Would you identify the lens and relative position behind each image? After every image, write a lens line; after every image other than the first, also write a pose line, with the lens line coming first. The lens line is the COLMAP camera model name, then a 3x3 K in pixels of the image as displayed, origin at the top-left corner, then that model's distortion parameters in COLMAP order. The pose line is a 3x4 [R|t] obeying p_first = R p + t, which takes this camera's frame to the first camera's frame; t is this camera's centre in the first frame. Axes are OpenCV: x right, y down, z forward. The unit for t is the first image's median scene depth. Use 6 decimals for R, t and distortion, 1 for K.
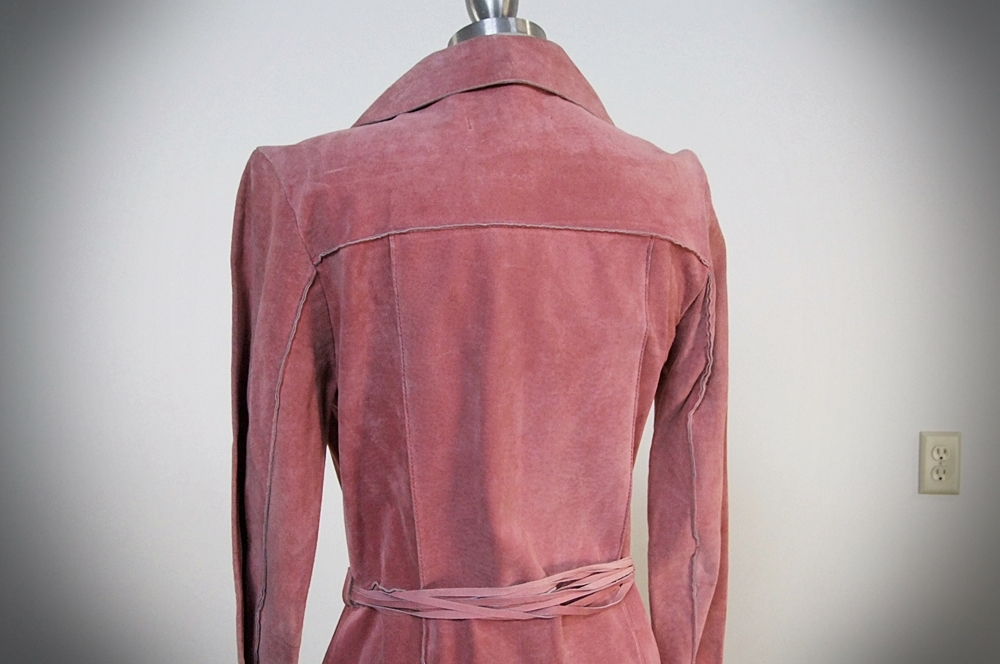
lens RADIAL K [[893.5, 0, 498.2], [0, 893.5, 333.2], [0, 0, 1]] dist [-0.089332, 0.031848]
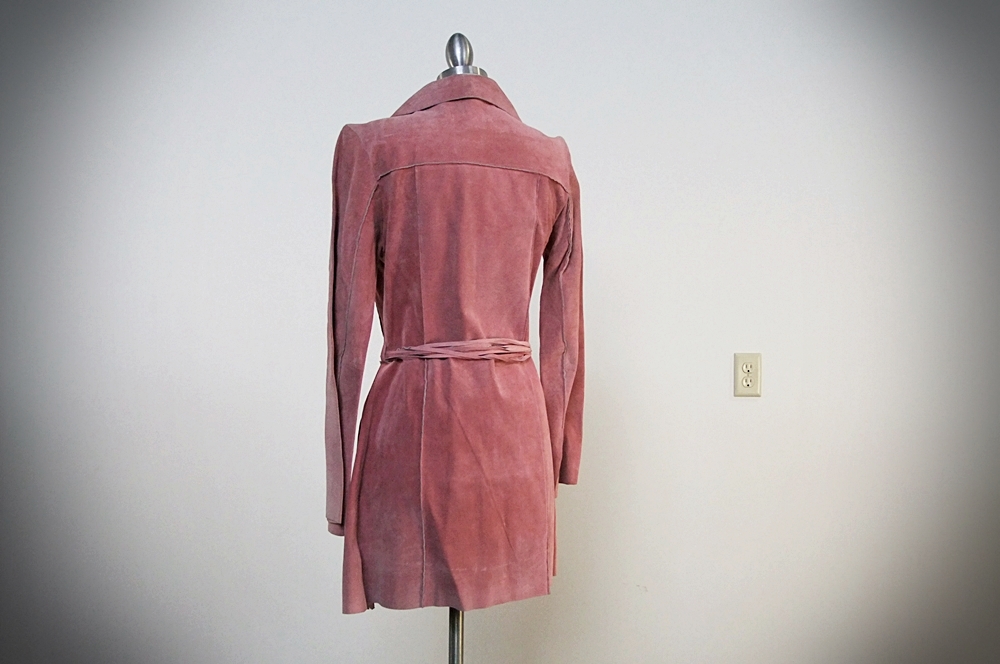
lens RADIAL K [[893.5, 0, 503.4], [0, 893.5, 331.9], [0, 0, 1]] dist [-0.089332, 0.031848]
pose [[0.994855, 0.010499, 0.100760, -0.112228], [-0.006076, 0.999008, -0.044103, 0.344695], [-0.101123, 0.043264, 0.993933, -1.011589]]
